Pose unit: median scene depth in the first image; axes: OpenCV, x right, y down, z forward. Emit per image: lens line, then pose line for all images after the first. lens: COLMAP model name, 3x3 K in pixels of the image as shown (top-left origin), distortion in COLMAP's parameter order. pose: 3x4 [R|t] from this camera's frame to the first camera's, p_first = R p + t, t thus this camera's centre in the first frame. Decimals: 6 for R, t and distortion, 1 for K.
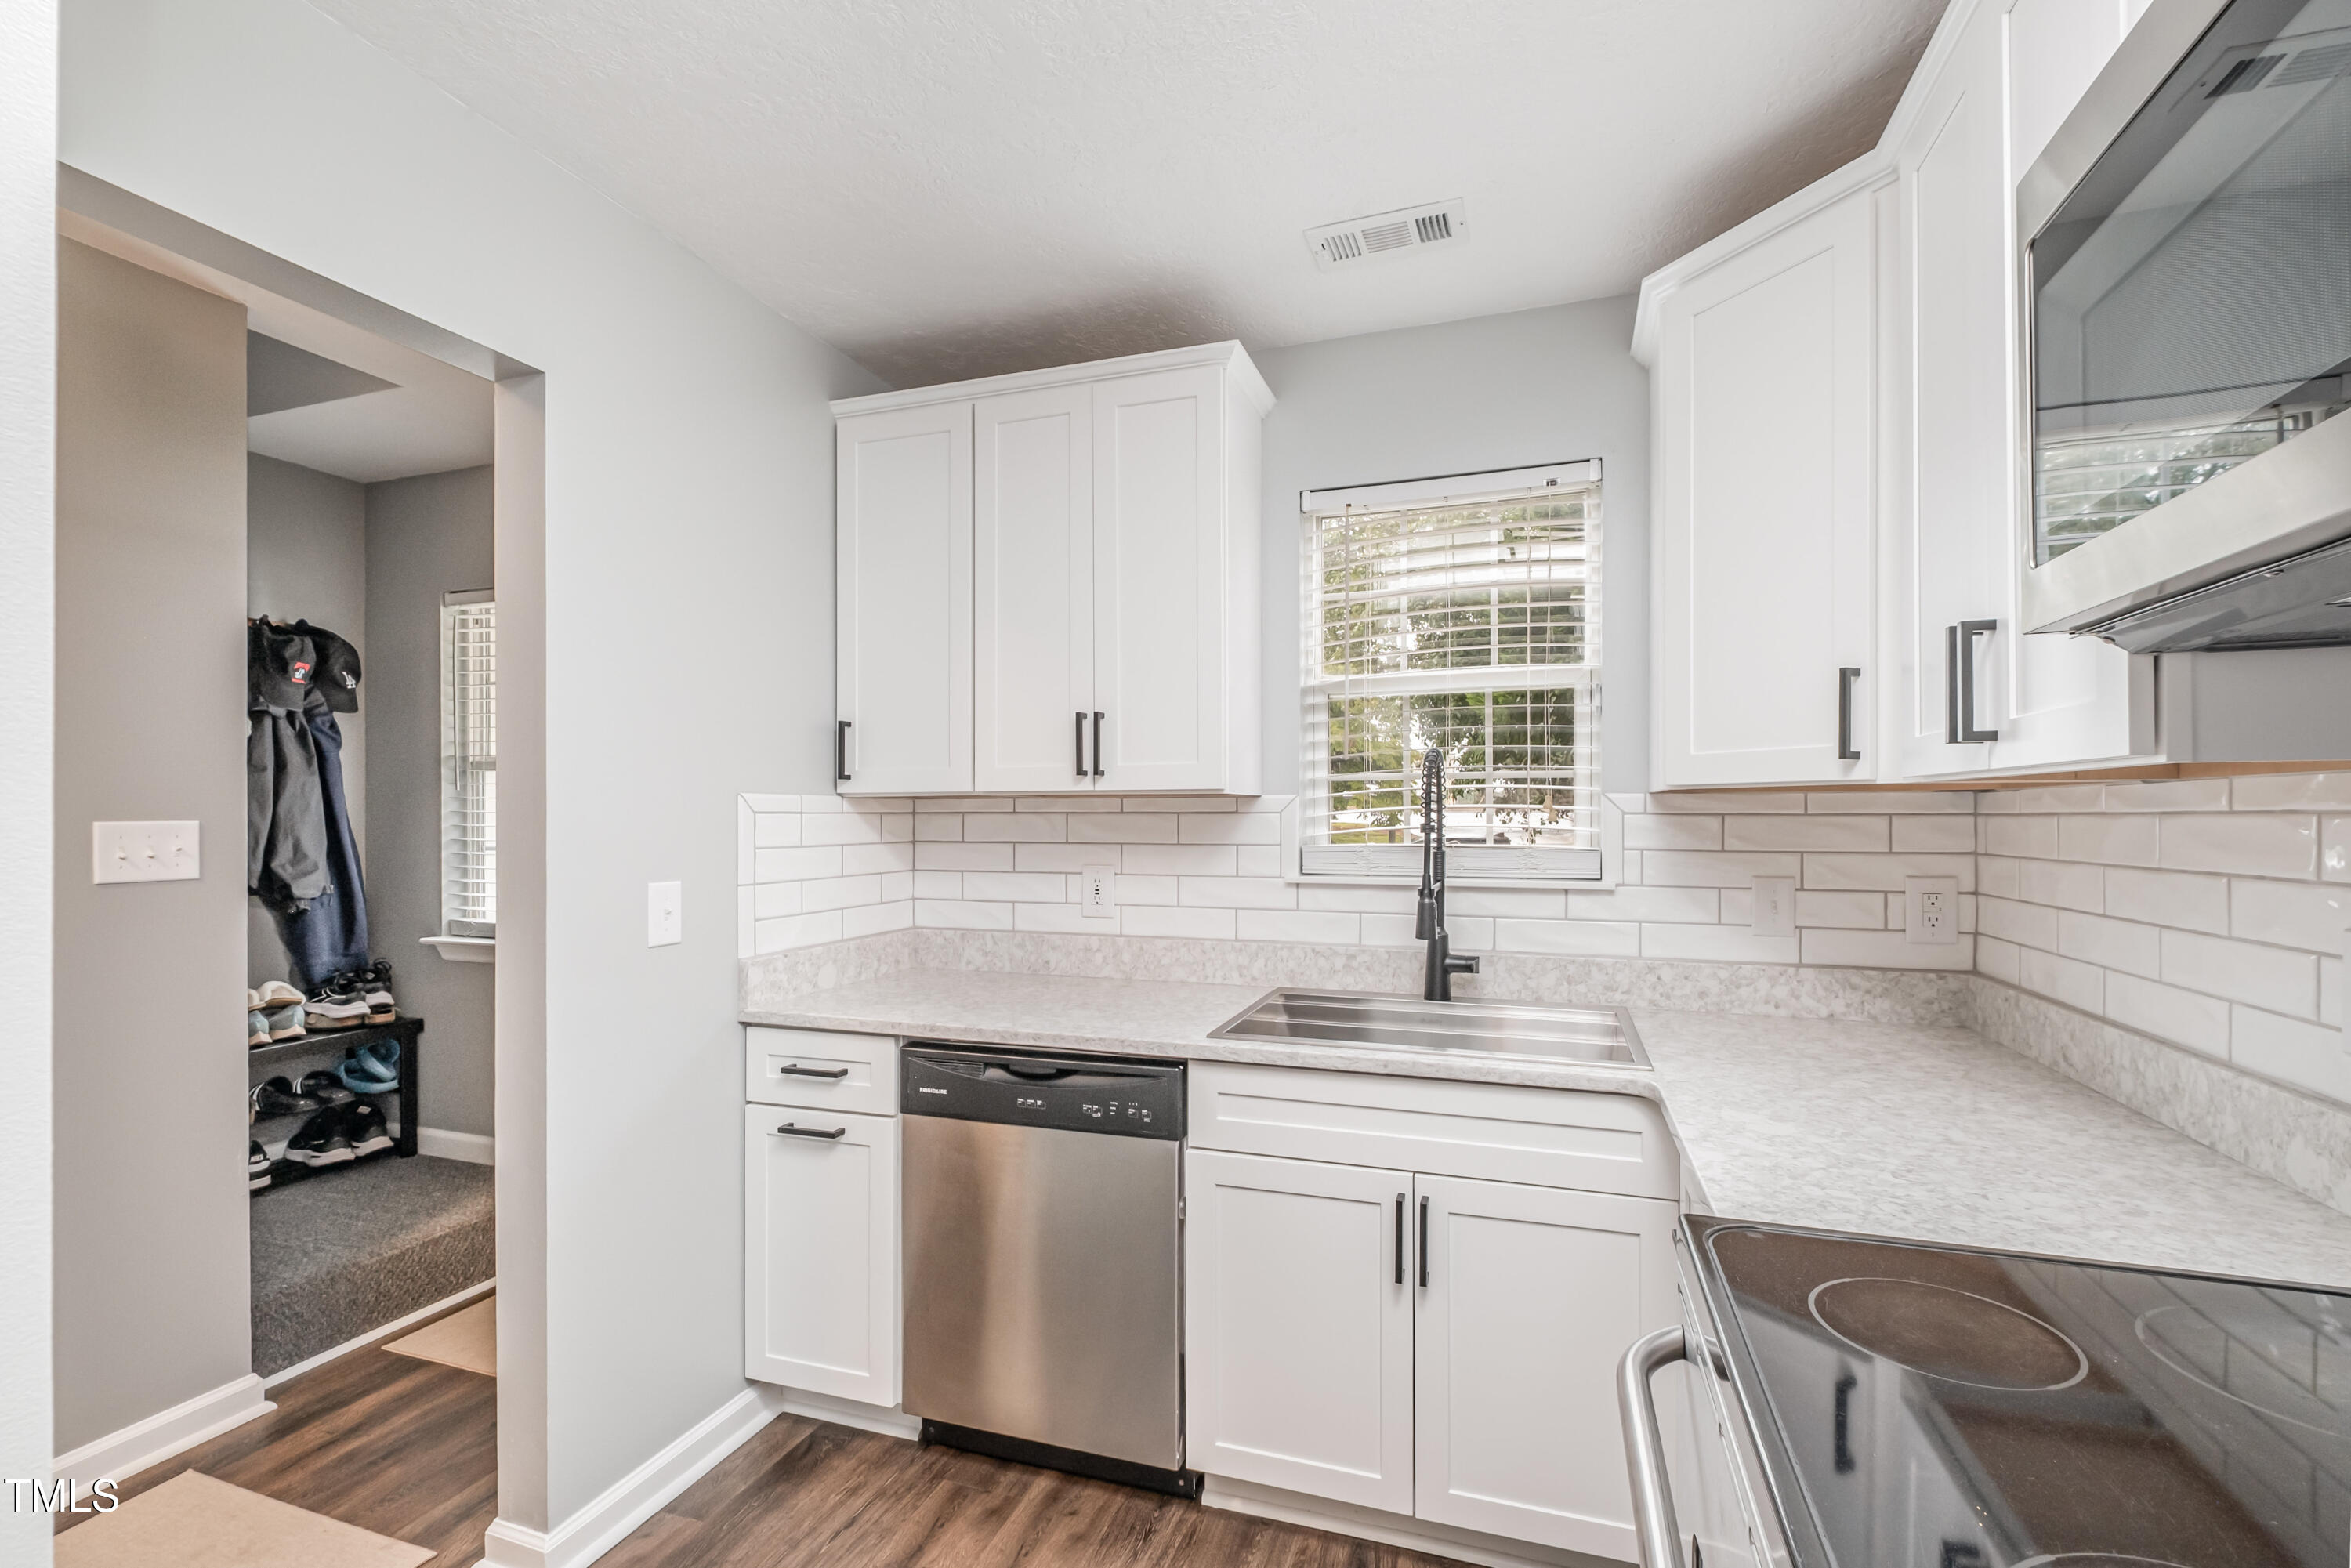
lens RADIAL K [[1020.1, 0, 1219.5], [0, 1020.1, 817.6], [0, 0, 1]] dist [-0.004733, -0.002747]
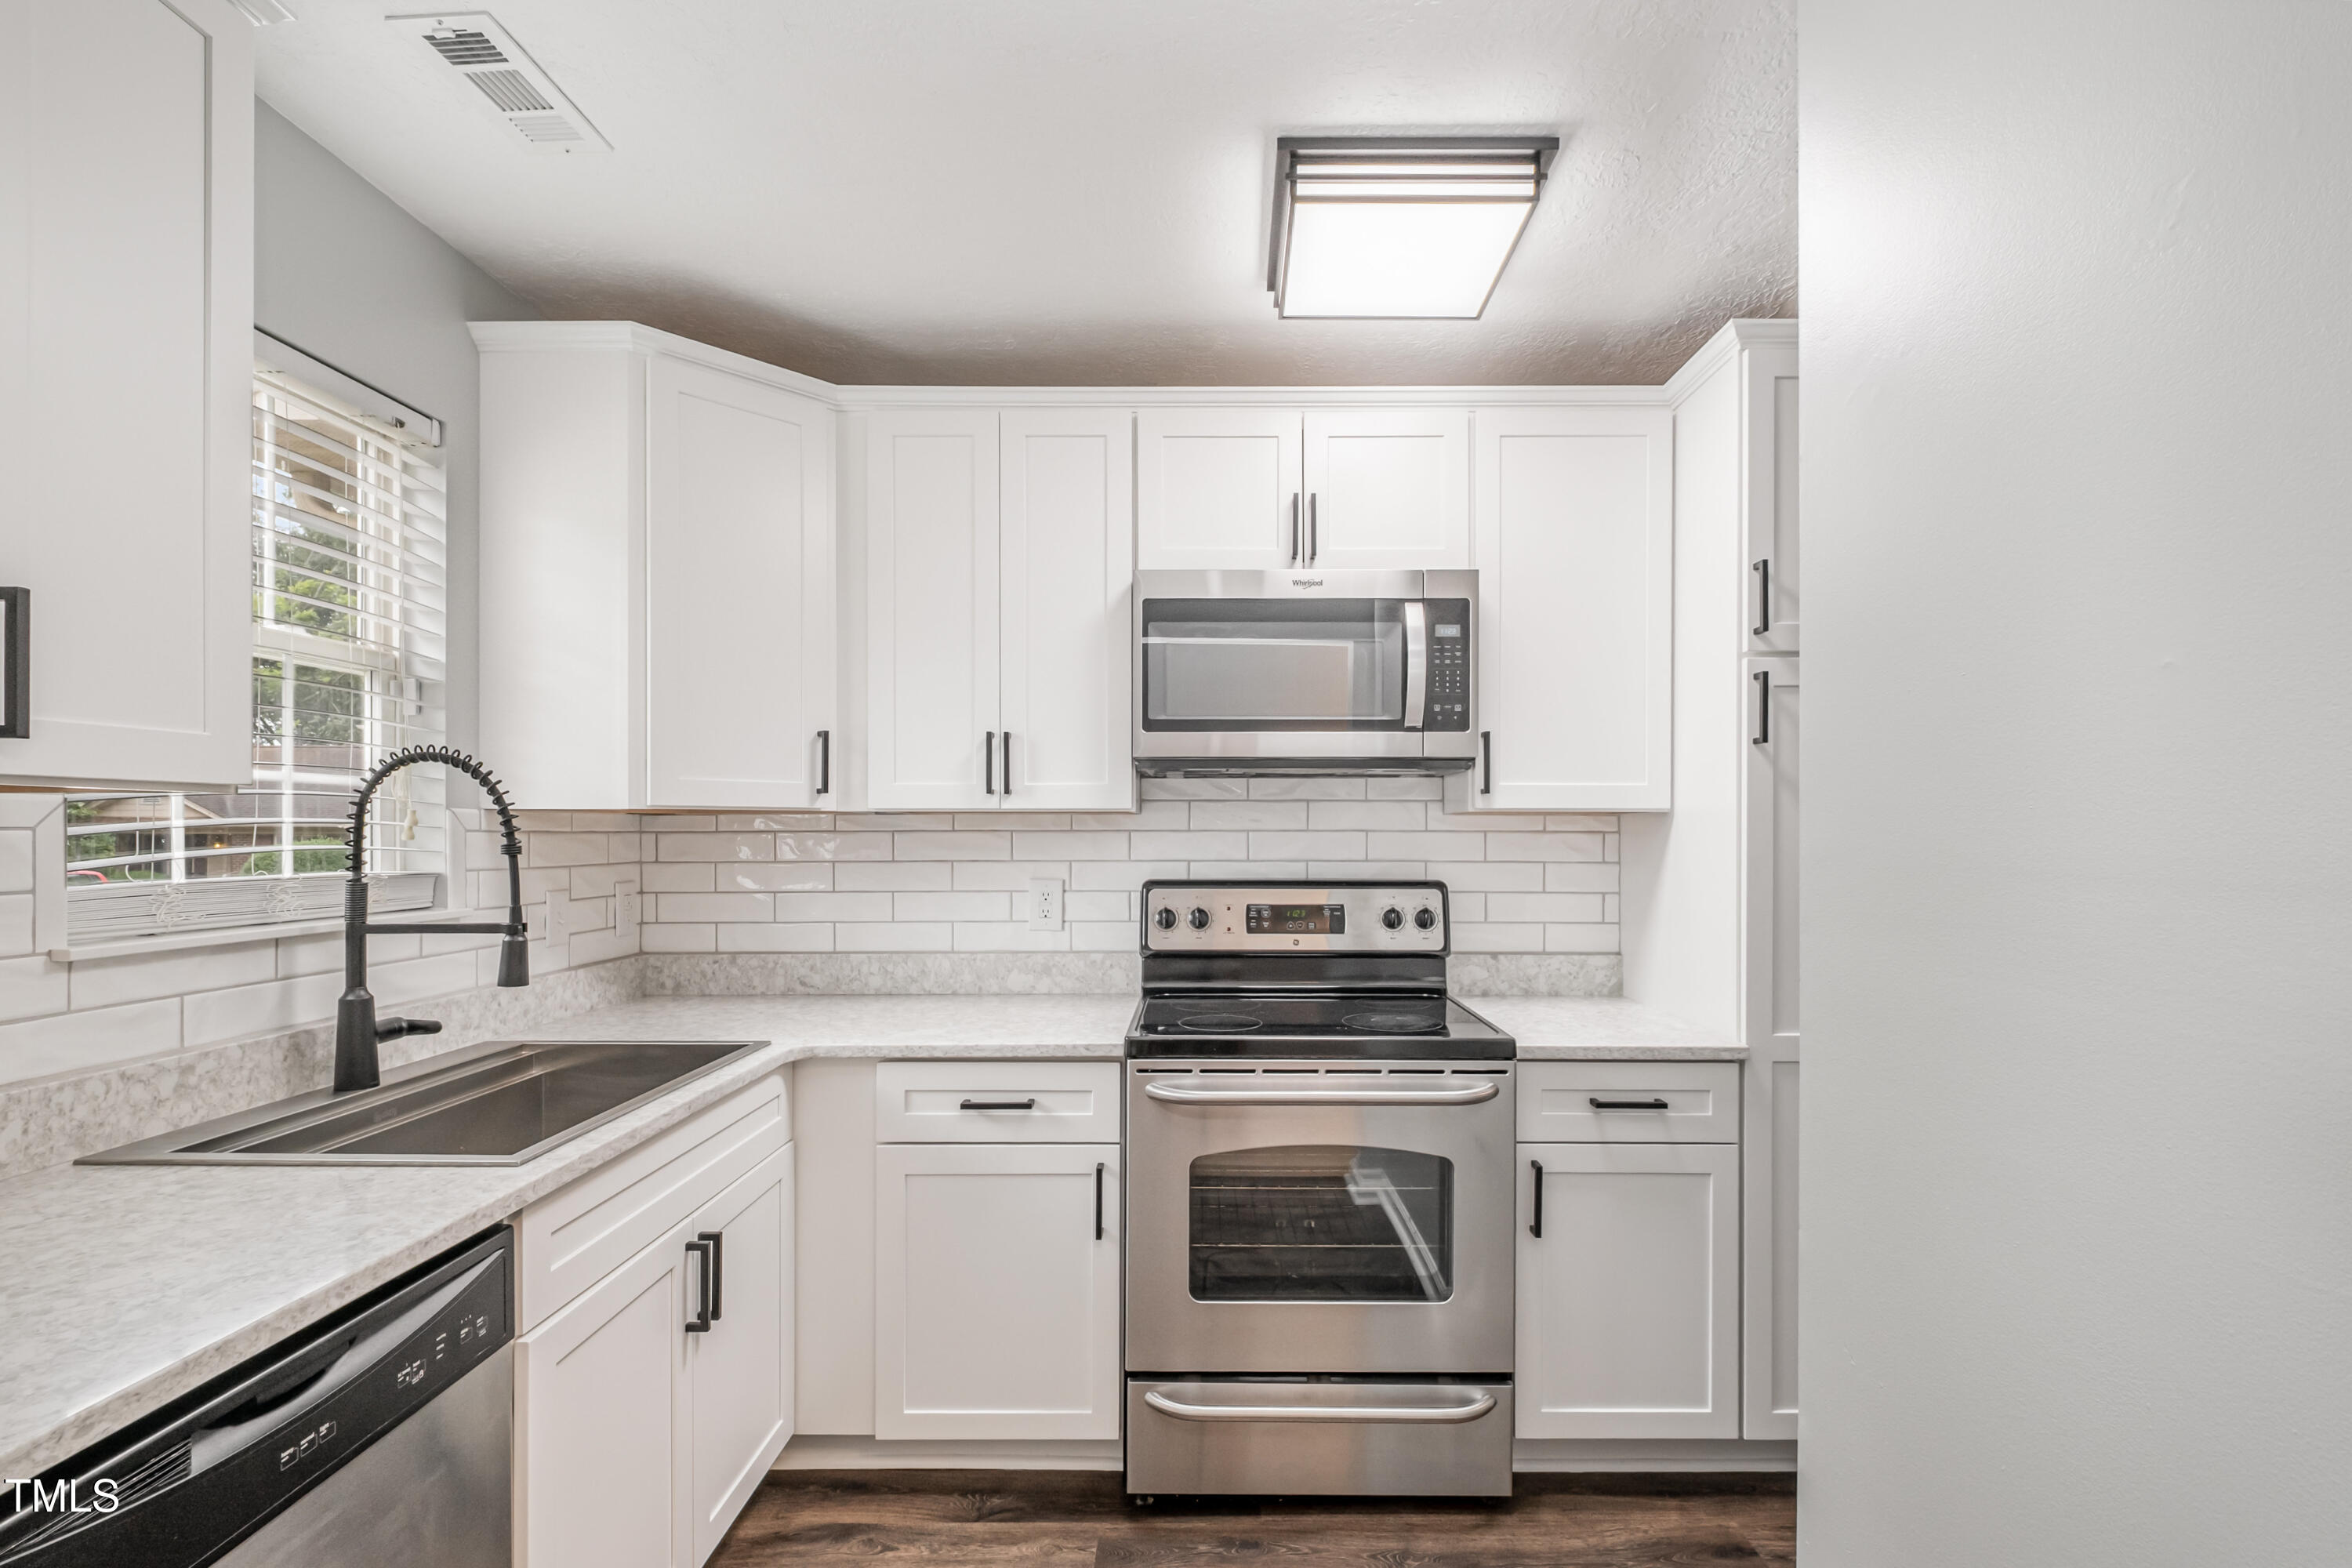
lens RADIAL K [[1020.5, 0, 1203.6], [0, 1020.5, 833.0], [0, 0, 1]] dist [-0.004733, -0.002747]
pose [[-0.299039, -0.001982, 0.954239, -0.866920], [0.000940, 0.999997, 0.002371, -0.004841], [-0.954240, 0.001606, -0.299036, 0.850790]]
